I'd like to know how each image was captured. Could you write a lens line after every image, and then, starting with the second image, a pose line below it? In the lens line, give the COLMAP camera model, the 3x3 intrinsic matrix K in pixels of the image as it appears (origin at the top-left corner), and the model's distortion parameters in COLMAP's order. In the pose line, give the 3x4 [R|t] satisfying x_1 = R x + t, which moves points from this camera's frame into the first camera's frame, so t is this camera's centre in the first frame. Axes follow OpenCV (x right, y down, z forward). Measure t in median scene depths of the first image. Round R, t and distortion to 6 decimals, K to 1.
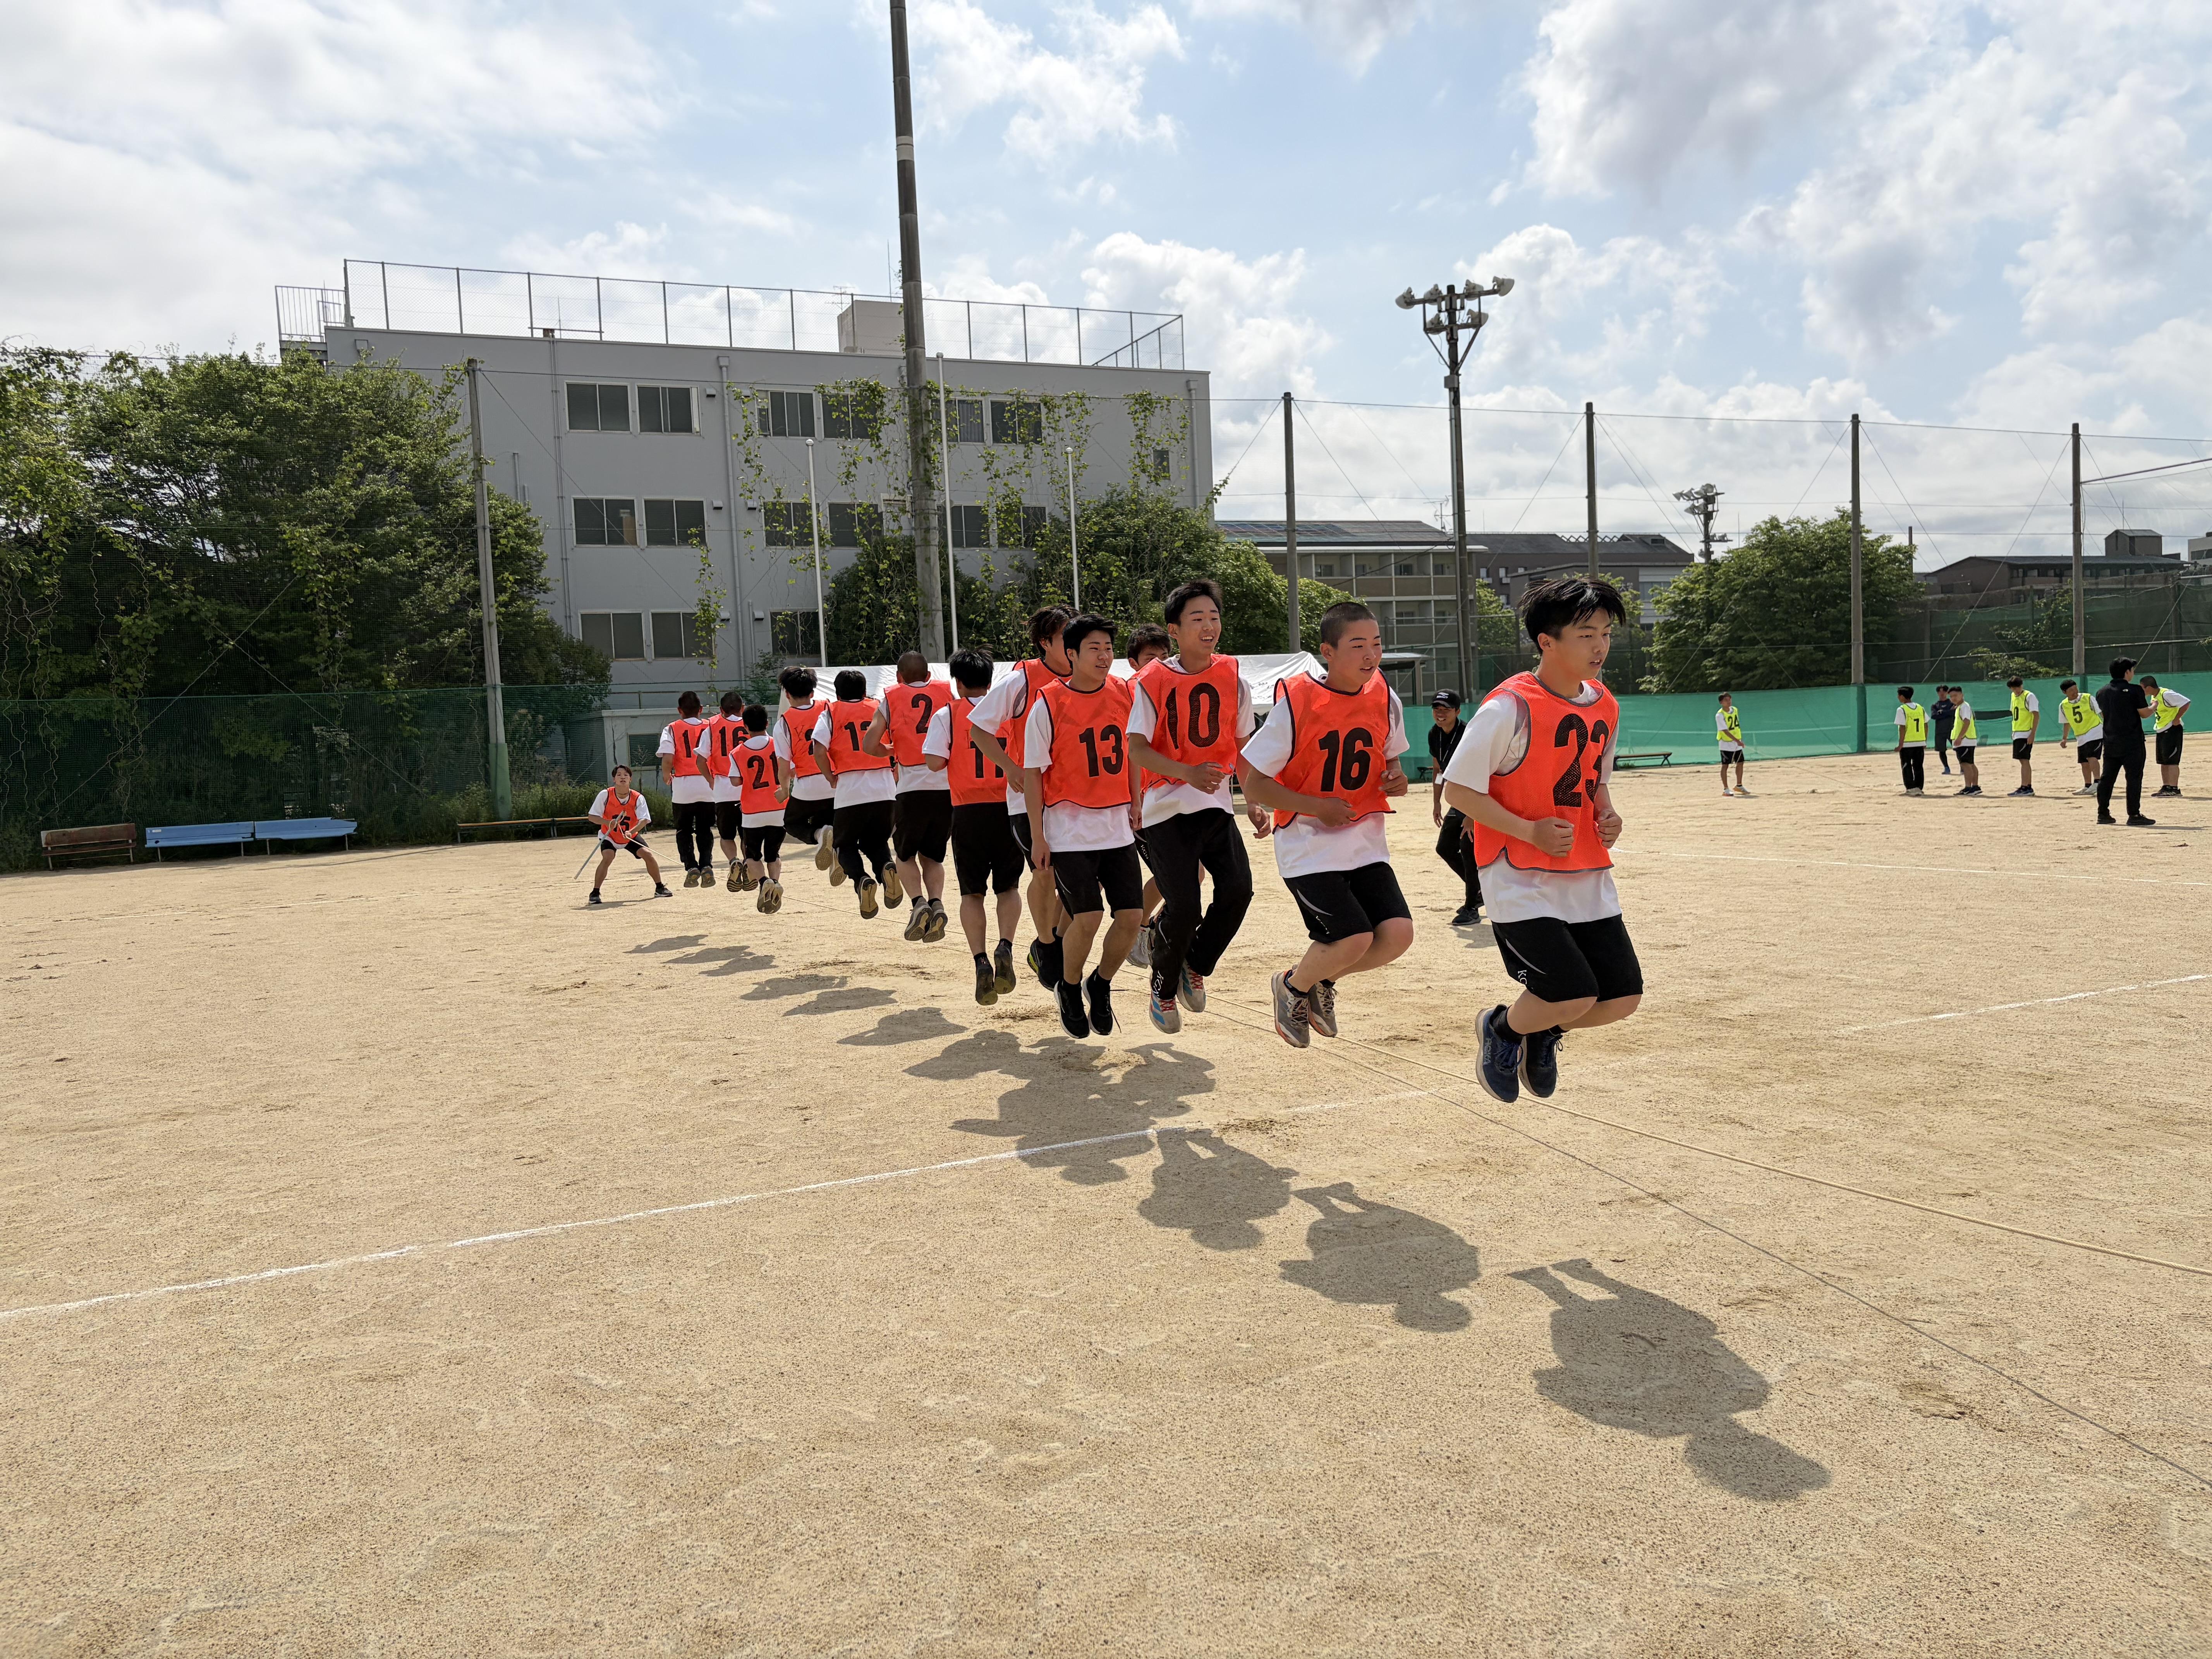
lens RADIAL K [[1657.2, 0, 1109.3], [0, 1657.2, 845.1], [0, 0, 1]] dist [0.009437, -0.034000]
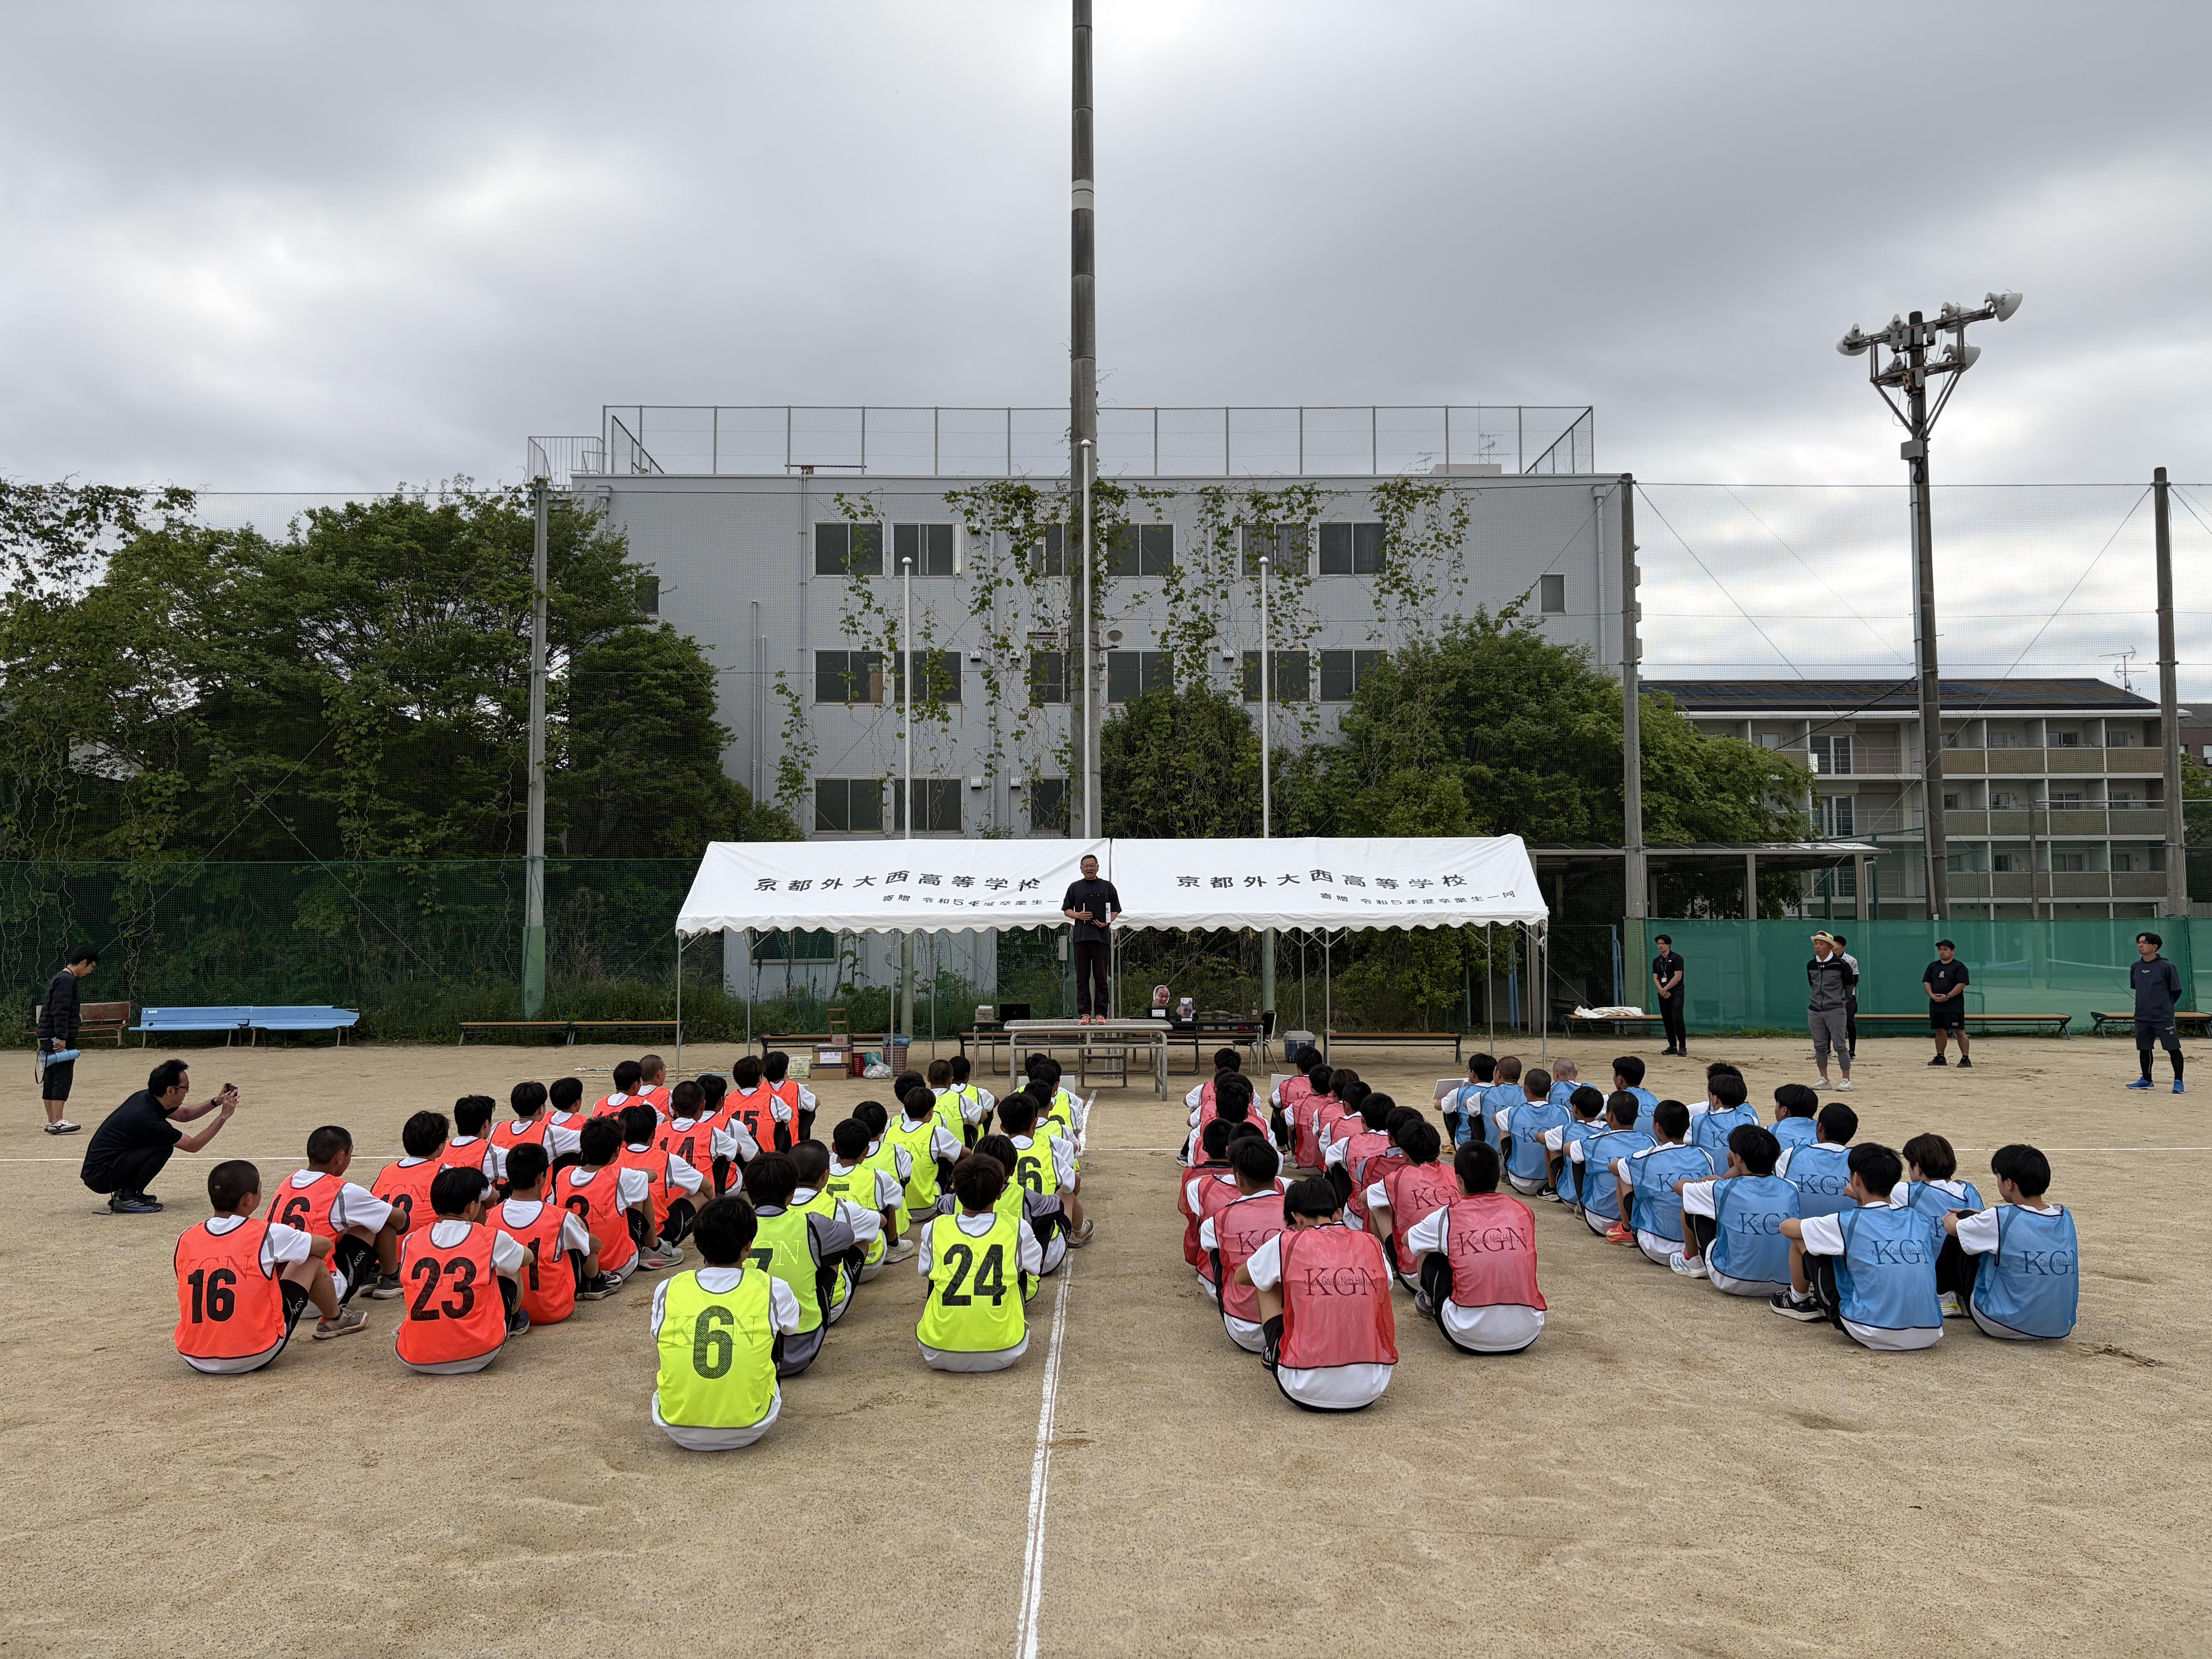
lens RADIAL K [[1657.2, 0, 1109.3], [0, 1657.2, 845.1], [0, 0, 1]] dist [0.009437, -0.034000]
pose [[0.919038, 0.022041, -0.393552, 0.171675], [-0.064145, 0.993489, -0.094154, -0.032658], [0.388915, 0.111776, 0.914468, 0.264674]]
